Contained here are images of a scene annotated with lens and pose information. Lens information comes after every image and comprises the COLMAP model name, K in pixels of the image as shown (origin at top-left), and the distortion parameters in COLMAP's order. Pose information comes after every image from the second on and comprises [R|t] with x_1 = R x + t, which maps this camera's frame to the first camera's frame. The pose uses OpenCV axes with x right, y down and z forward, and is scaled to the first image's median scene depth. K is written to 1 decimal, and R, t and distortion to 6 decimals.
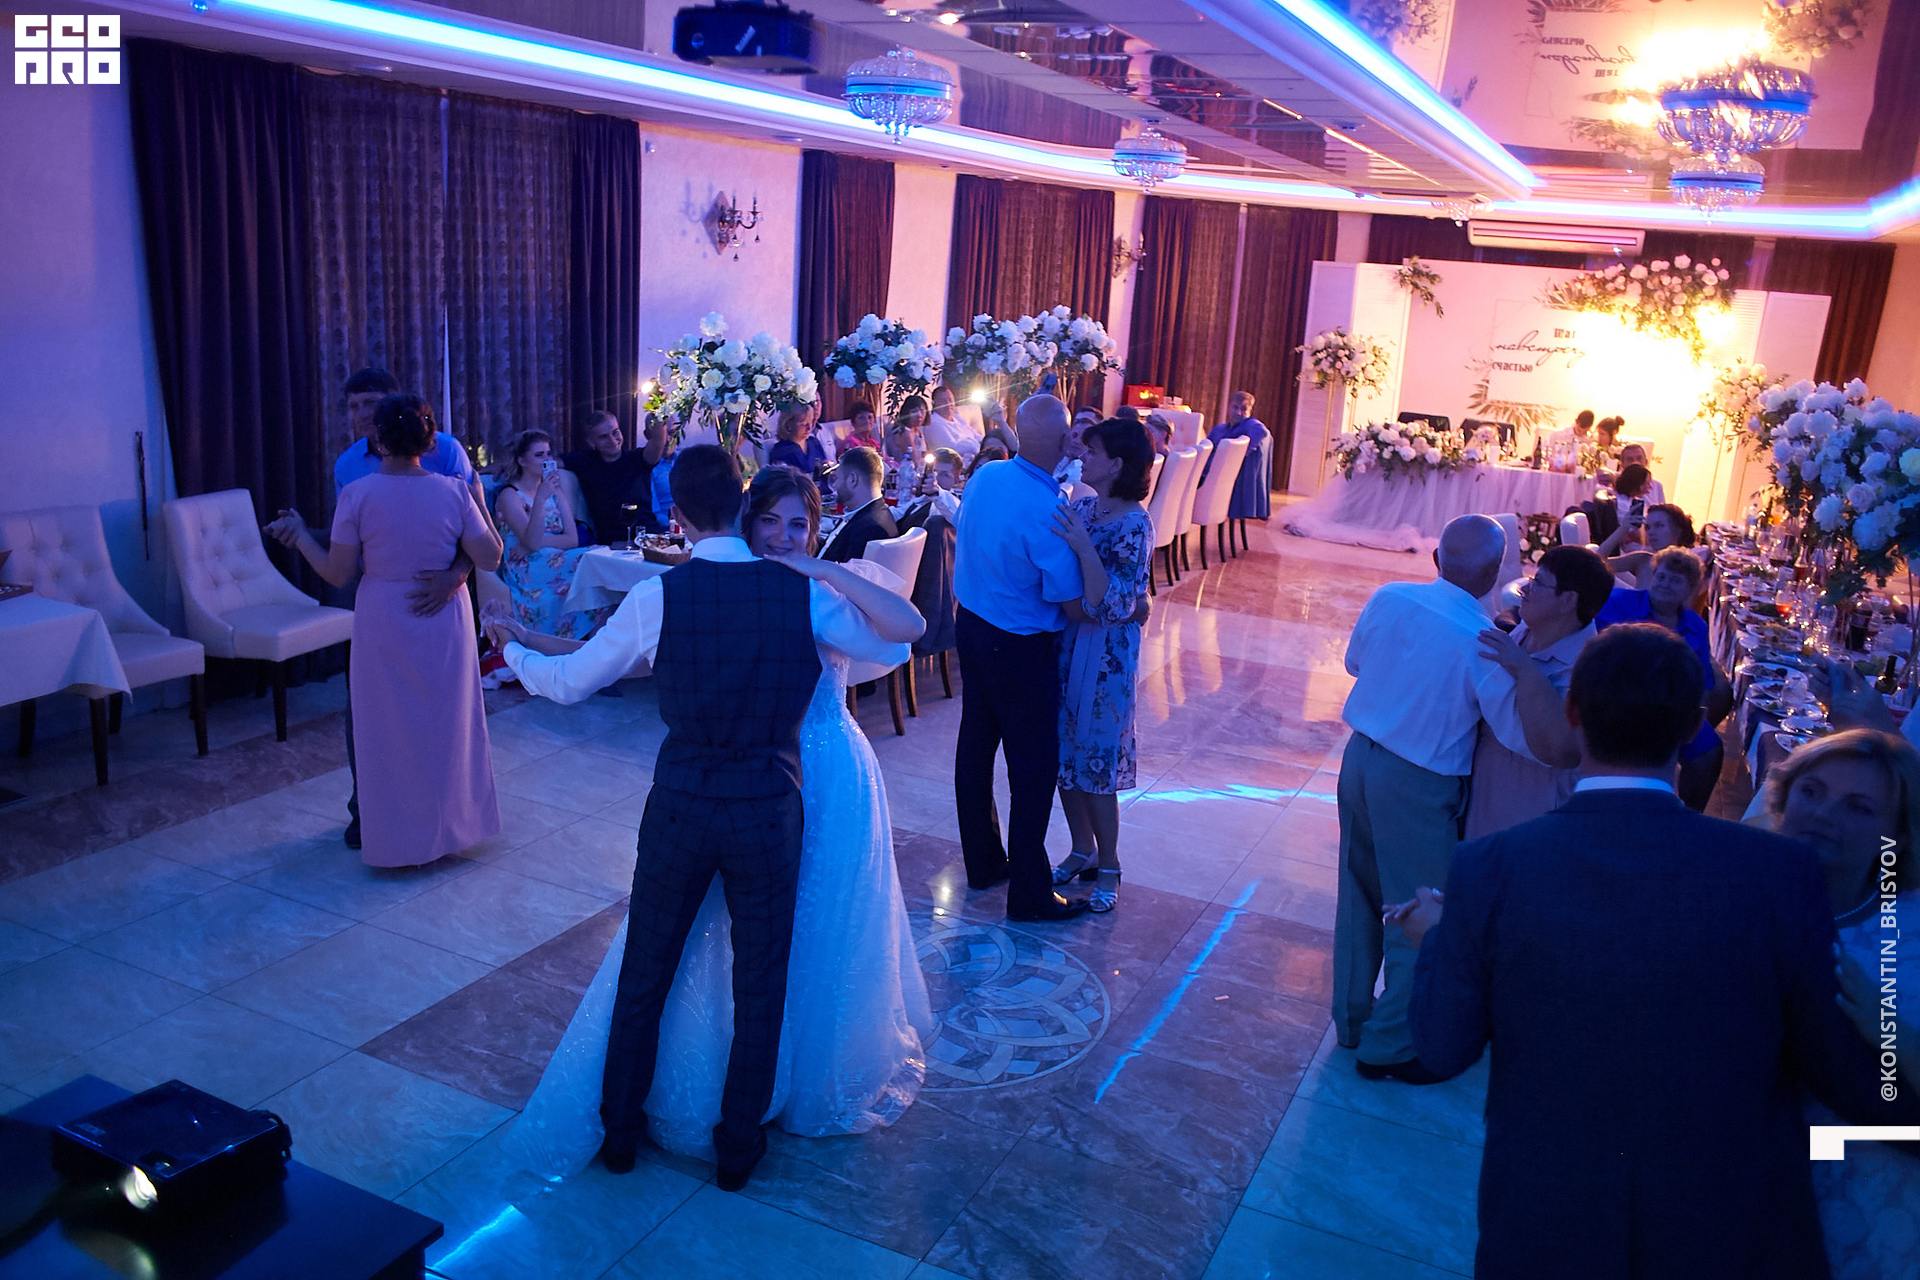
lens RADIAL K [[1504.9, 0, 949.8], [0, 1504.9, 645.3], [0, 0, 1]] dist [-0.086113, 0.118676]
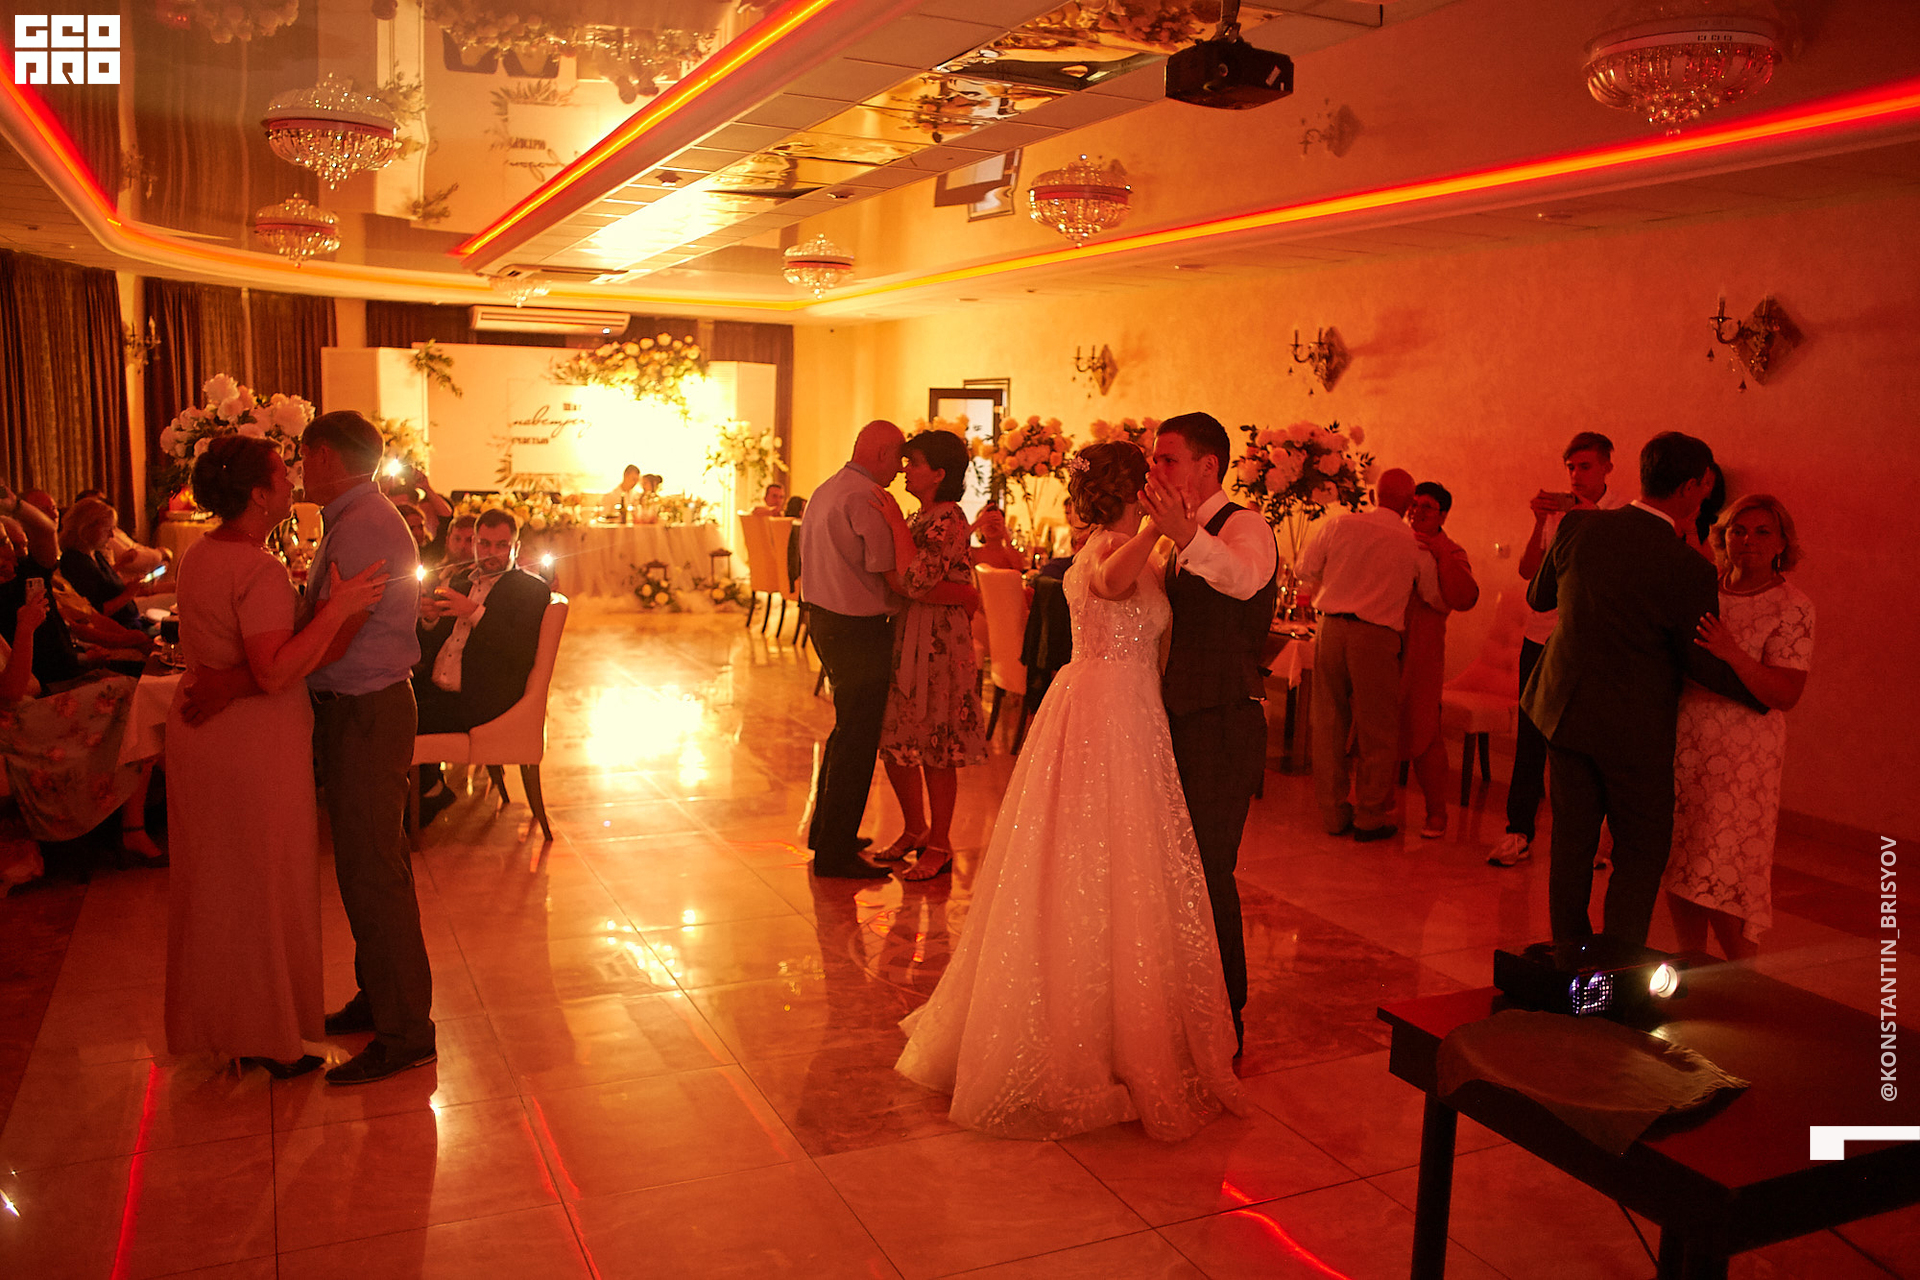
lens RADIAL K [[1504.9, 0, 954.7], [0, 1504.9, 645.6], [0, 0, 1]] dist [-0.086113, 0.118676]
pose [[0.632312, -0.157079, 0.758622, -0.281994], [0.211265, 0.977077, 0.026222, -0.006903], [-0.745351, 0.143689, 0.651003, 0.097917]]
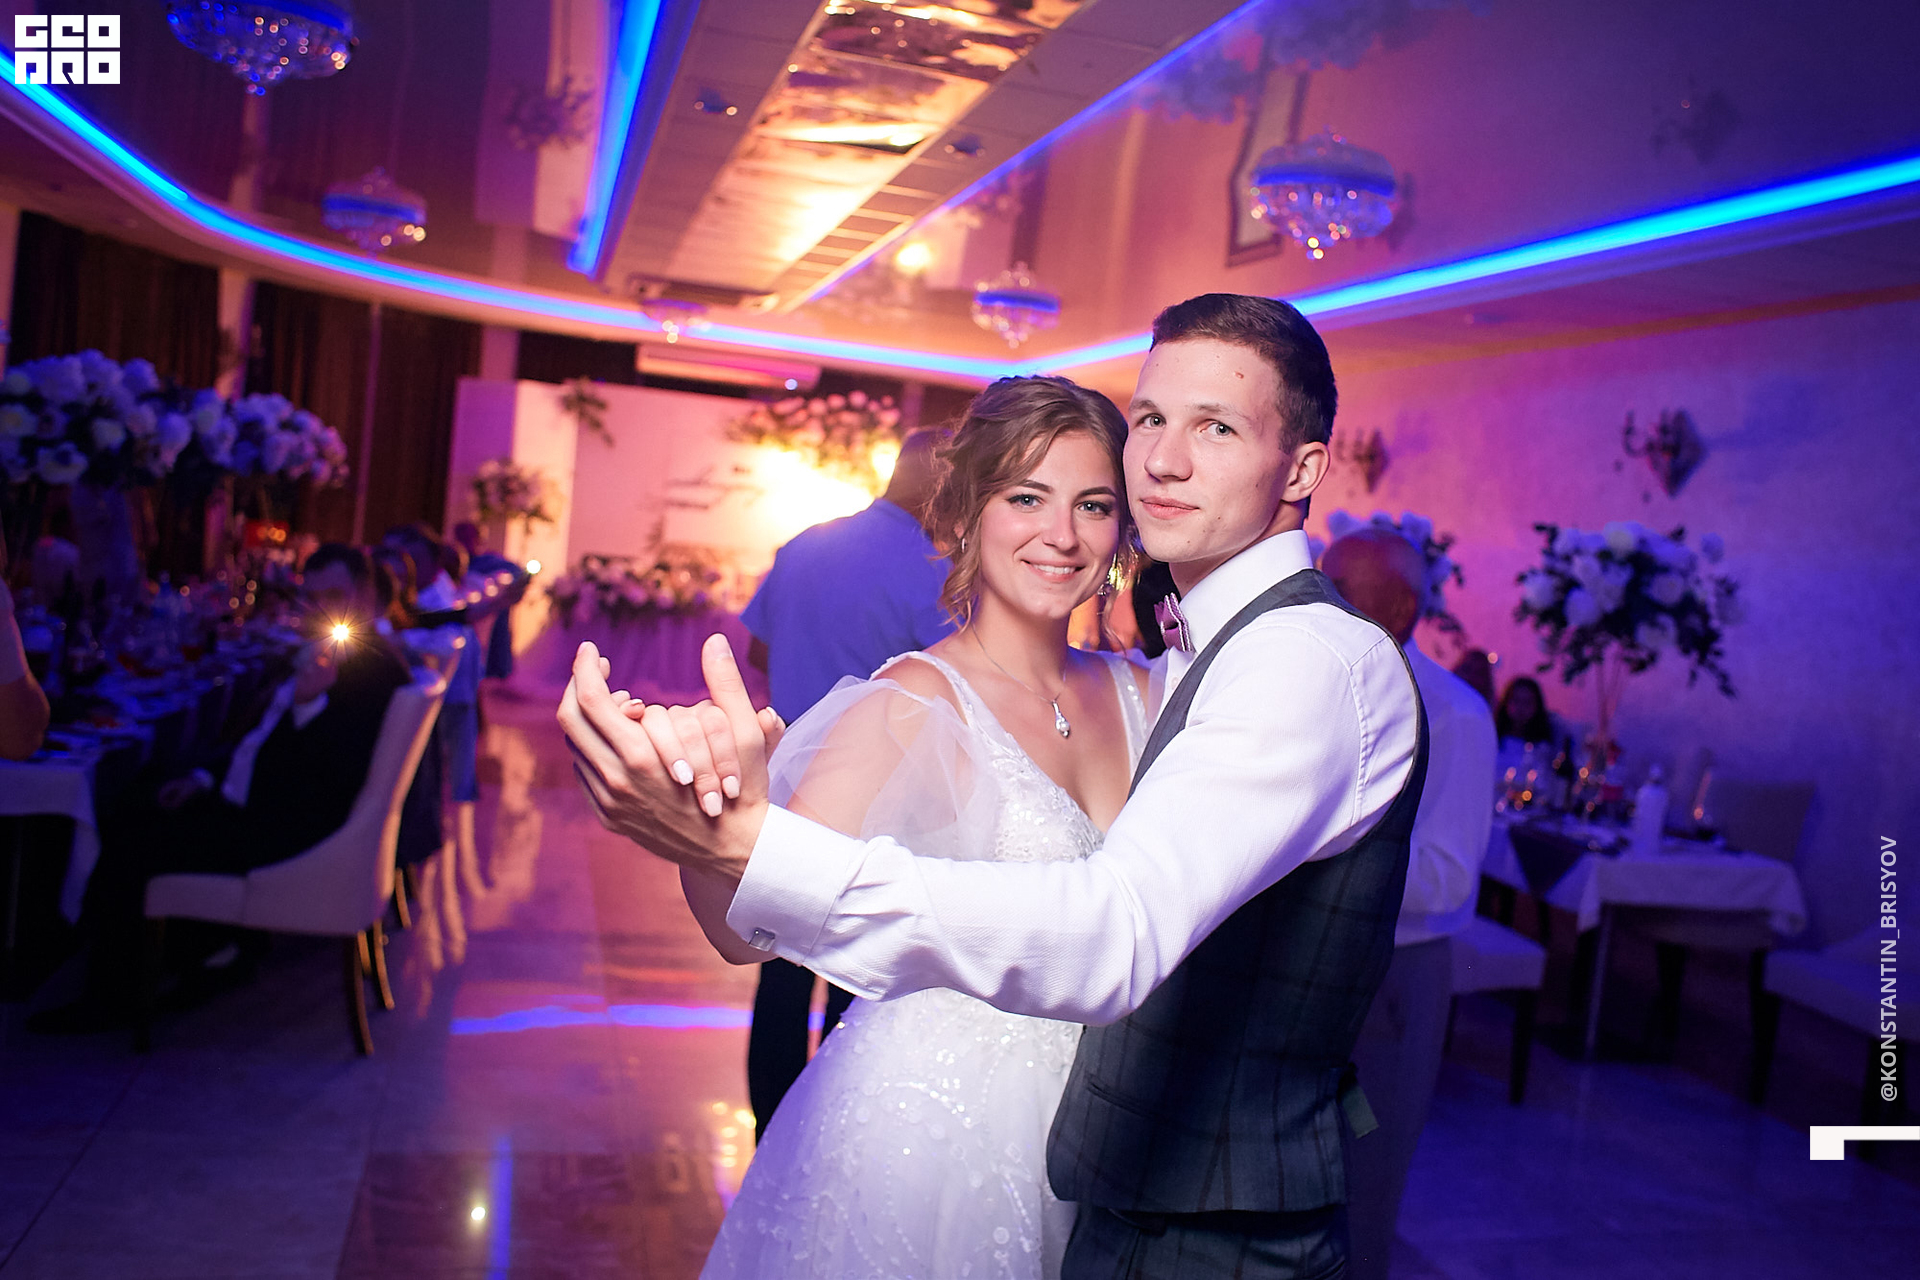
lens RADIAL K [[1602.2, 0, 1028.1], [0, 1602.2, 614.3], [0, 0, 1]] dist [-0.059512, 0.013129]
pose [[0.736650, -0.022547, 0.675898, -0.137065], [0.117904, 0.988419, -0.095530, -0.004044], [-0.665917, 0.150064, 0.730777, 0.168670]]
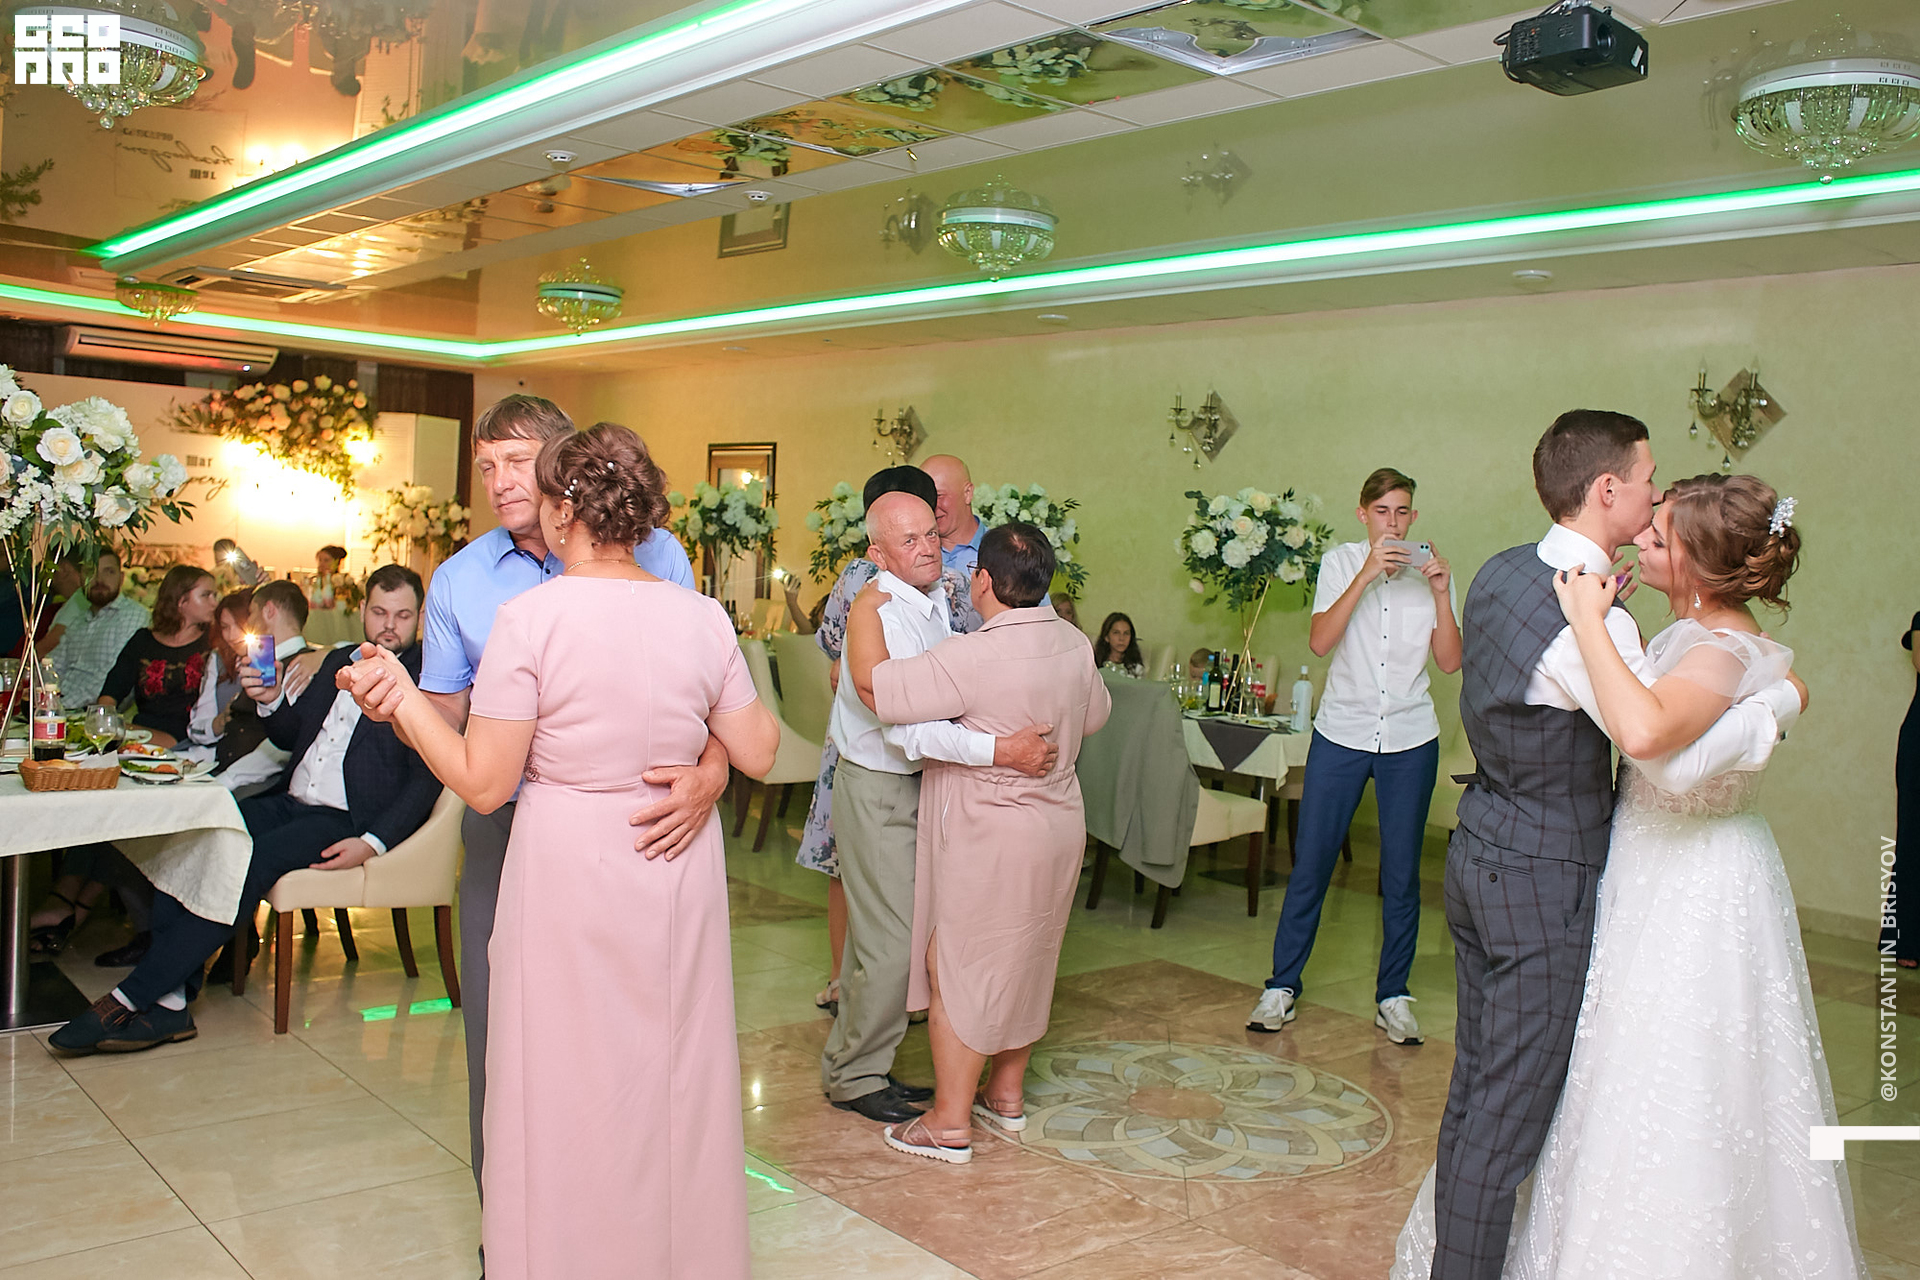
lens RADIAL K [[1685.1, 0, 980.0], [0, 1685.1, 651.8], [0, 0, 1]] dist [-0.049627, 0.029851]
pose [[0.398300, -0.103010, 0.911453, -0.313827], [0.210298, 0.977461, 0.018571, -0.023821], [-0.892822, 0.184280, 0.410986, 0.218560]]
